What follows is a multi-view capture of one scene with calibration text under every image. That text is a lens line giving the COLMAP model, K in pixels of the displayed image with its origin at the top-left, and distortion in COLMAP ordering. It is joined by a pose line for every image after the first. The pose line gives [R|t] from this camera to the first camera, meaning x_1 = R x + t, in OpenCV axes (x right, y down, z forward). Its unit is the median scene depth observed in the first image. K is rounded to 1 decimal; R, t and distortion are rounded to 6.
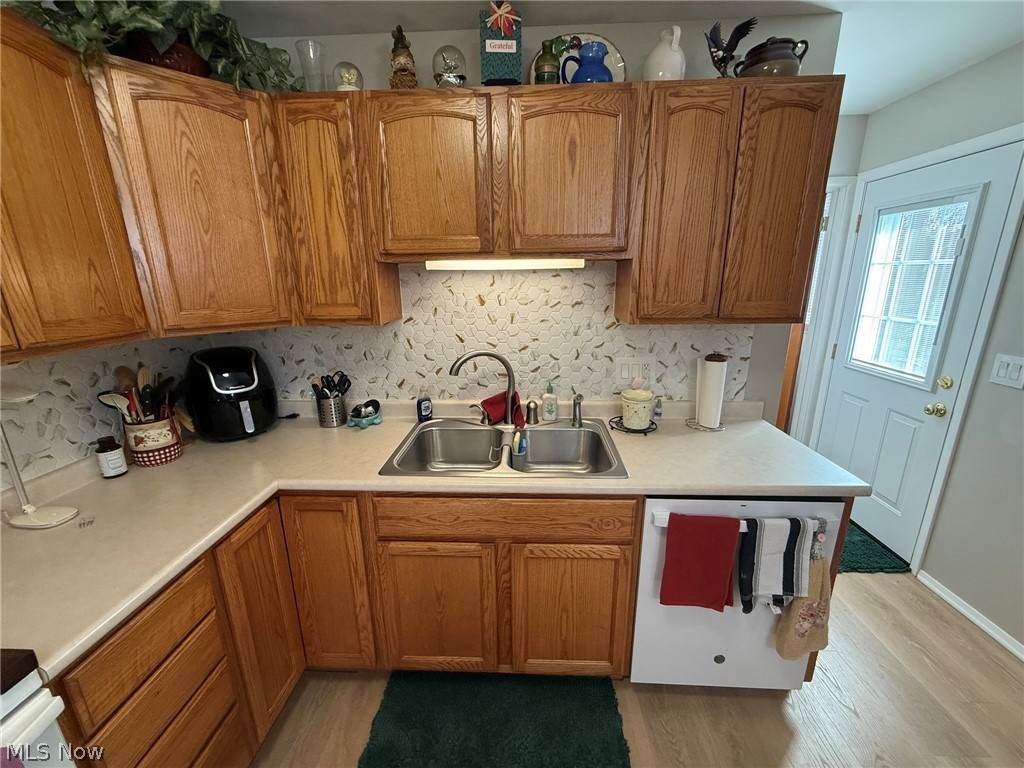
lens RADIAL K [[407.7, 0, 509.9], [0, 407.7, 384.6], [0, 0, 1]] dist [0.000453, 0.000029]
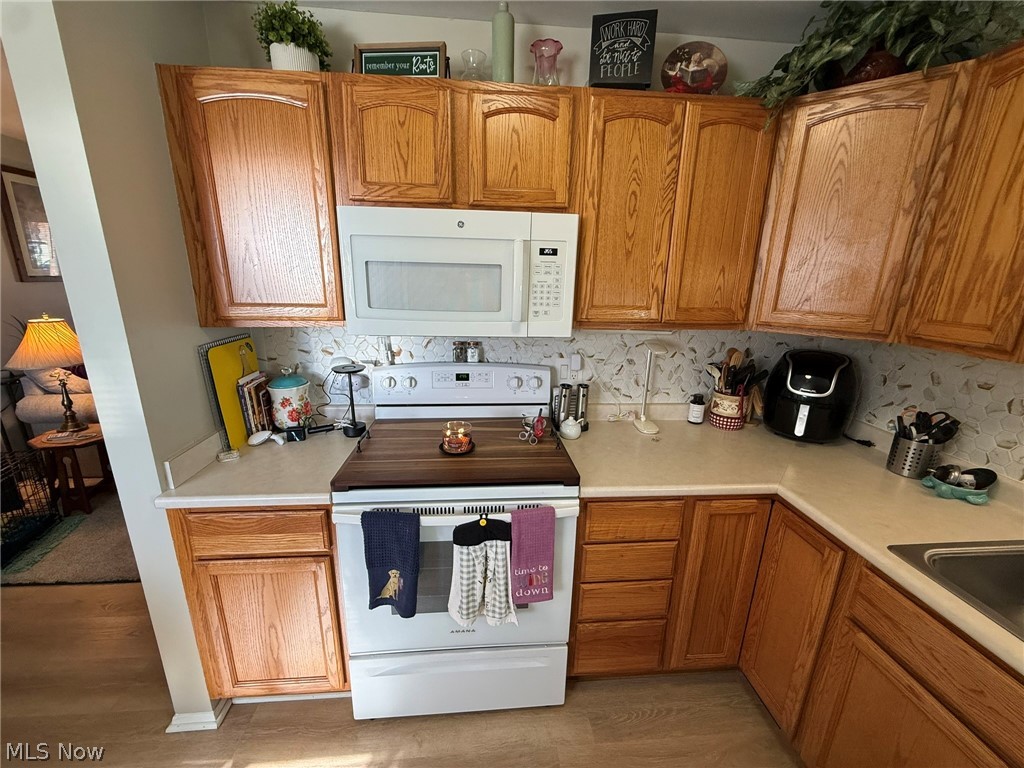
lens RADIAL K [[407.7, 0, 509.9], [0, 407.7, 384.6], [0, 0, 1]] dist [0.000453, 0.000029]
pose [[0.127266, 0.275749, -0.952768, 0.216107], [-0.274891, 0.932756, 0.233239, -0.043818], [0.953015, 0.232224, 0.194509, 0.105648]]
